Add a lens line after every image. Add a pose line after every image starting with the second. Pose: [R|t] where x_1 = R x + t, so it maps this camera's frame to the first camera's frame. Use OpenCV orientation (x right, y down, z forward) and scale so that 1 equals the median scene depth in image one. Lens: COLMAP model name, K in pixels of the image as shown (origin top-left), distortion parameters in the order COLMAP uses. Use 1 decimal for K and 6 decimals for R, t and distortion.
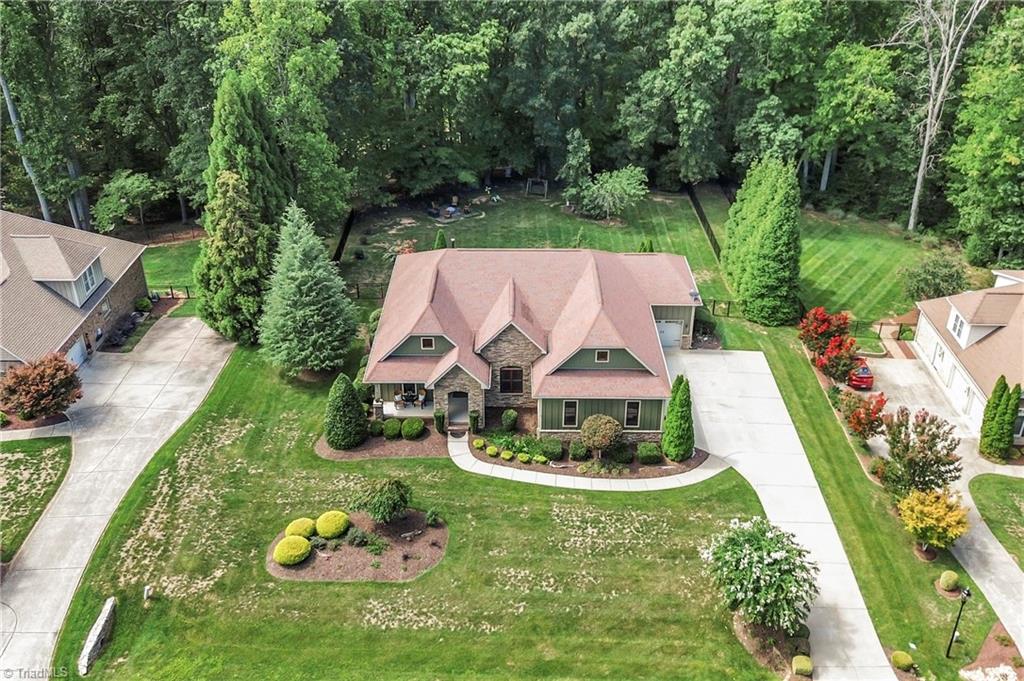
lens RADIAL K [[831.6, 0, 512.0], [0, 831.6, 340.5], [0, 0, 1]] dist [0.040564, -0.008956]
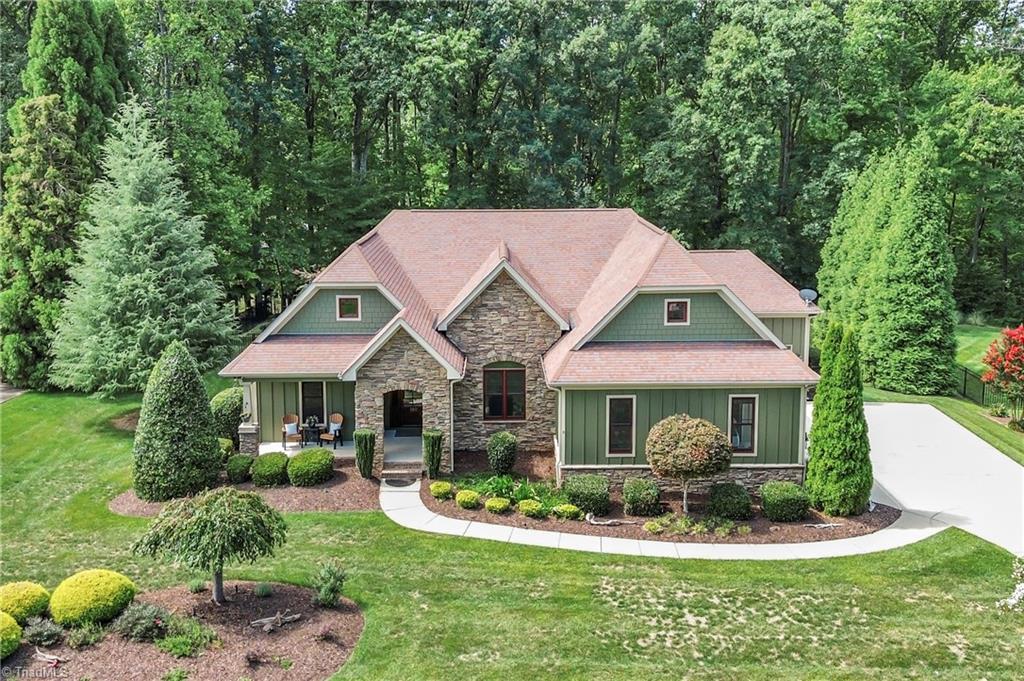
lens RADIAL K [[931.0, 0, 509.4], [0, 931.0, 339.0], [0, 0, 1]] dist [0.055595, -0.090231]
pose [[0.999816, -0.004680, 0.018580, -0.009039], [0.010706, 0.940655, -0.339195, 0.233843], [-0.015890, 0.339331, 0.940533, 0.449299]]
